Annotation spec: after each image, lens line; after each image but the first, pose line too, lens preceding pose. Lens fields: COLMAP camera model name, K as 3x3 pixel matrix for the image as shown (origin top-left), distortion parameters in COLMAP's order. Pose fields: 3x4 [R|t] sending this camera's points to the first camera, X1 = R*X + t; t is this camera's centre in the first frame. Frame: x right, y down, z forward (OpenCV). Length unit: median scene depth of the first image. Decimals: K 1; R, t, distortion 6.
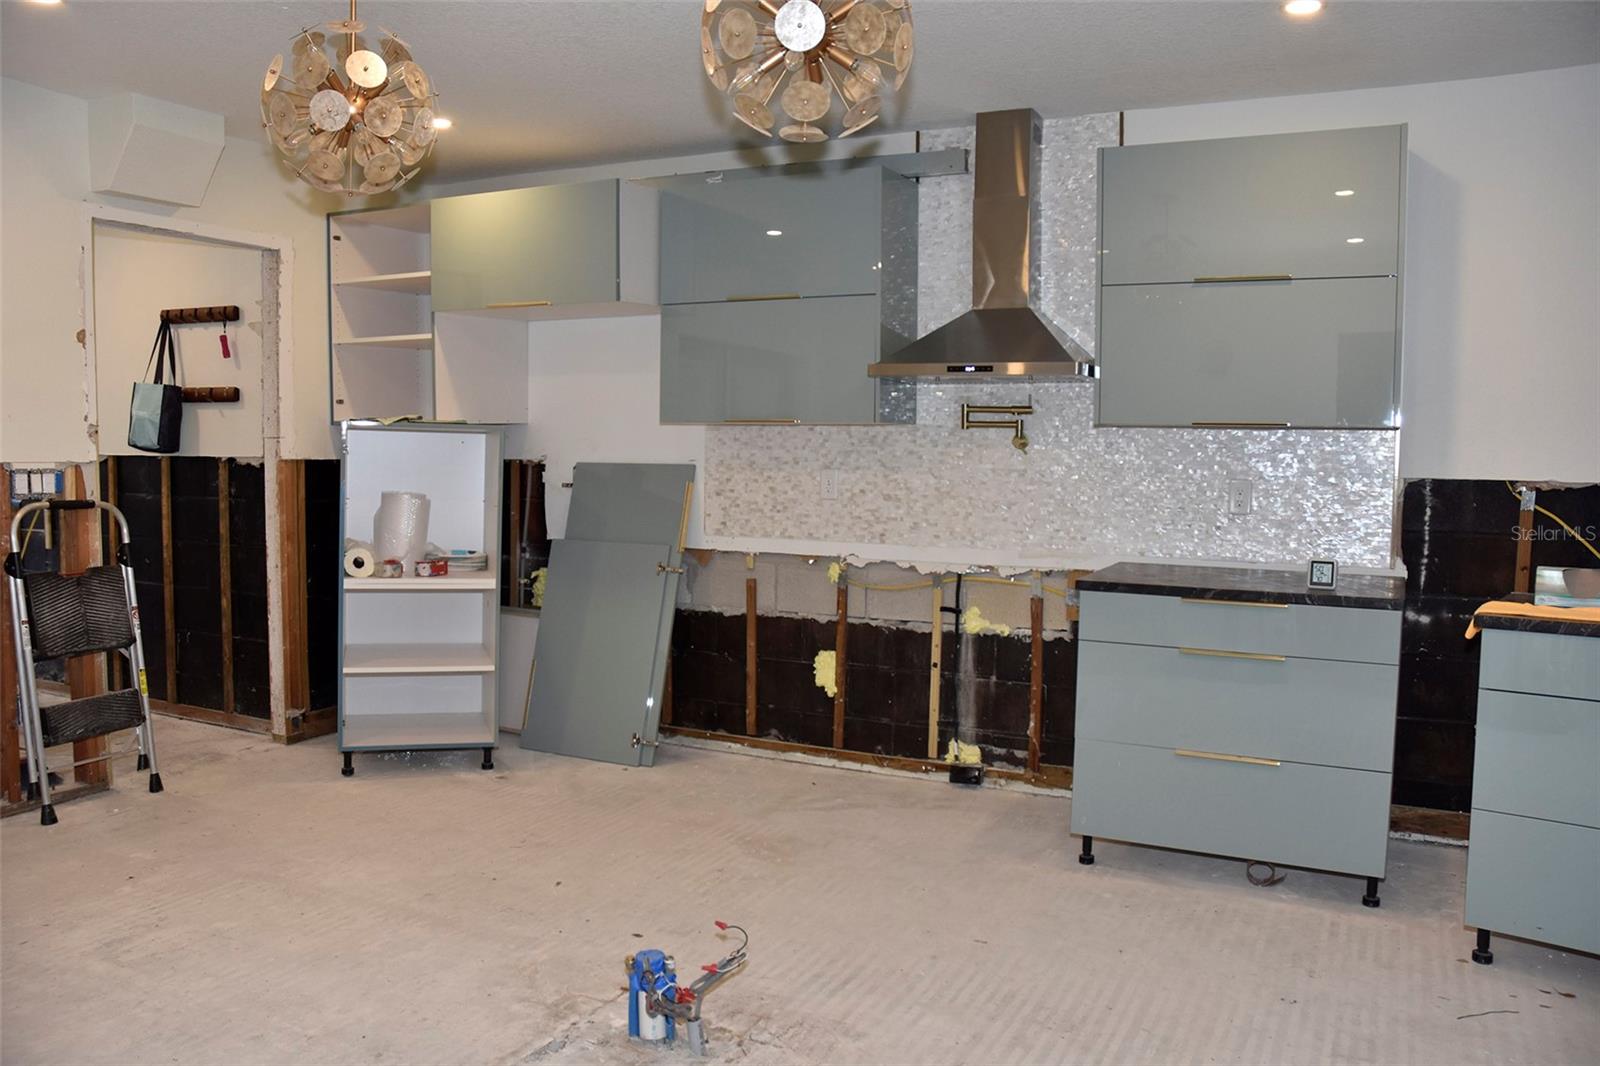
lens RADIAL K [[1240.1, 0, 795.4], [0, 1240.1, 530.5], [0, 0, 1]] dist [-0.168053, 0.146378]
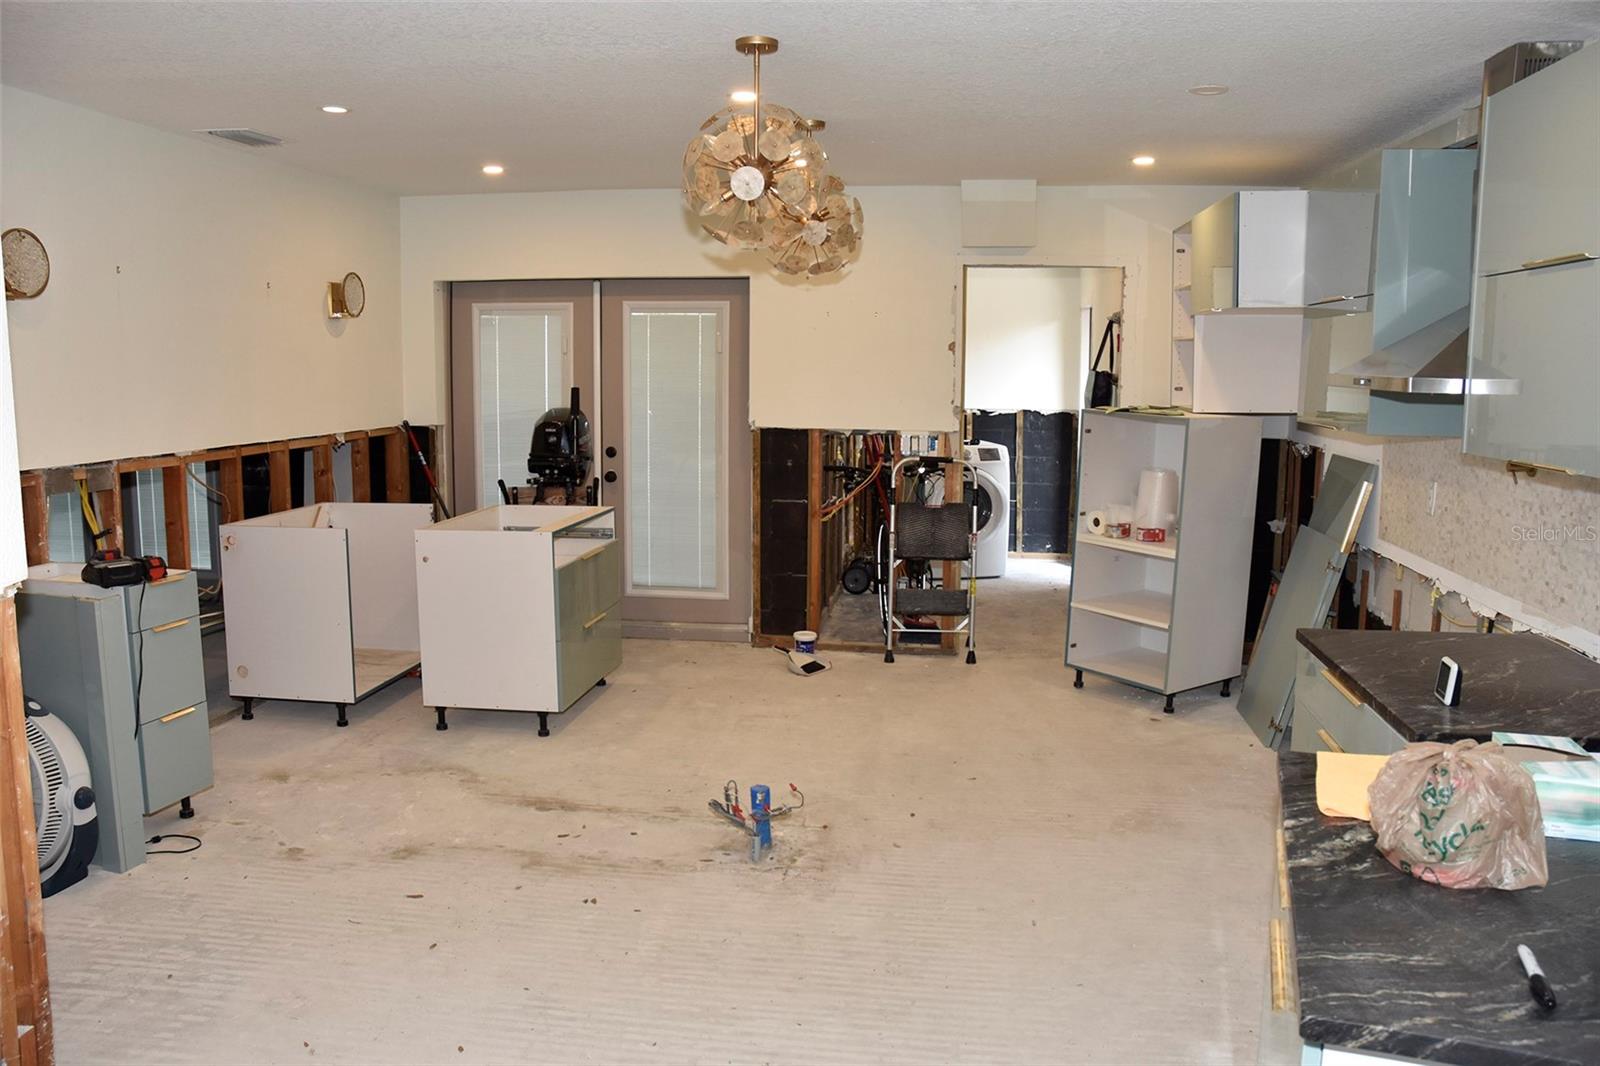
lens RADIAL K [[1240.1, 0, 801.2], [0, 1240.1, 532.6], [0, 0, 1]] dist [-0.168053, 0.146378]
pose [[0.323093, 0.122260, -0.938437, 0.842781], [-0.069332, 0.992013, 0.105369, -0.086402], [0.943824, 0.031020, 0.328989, 0.342725]]
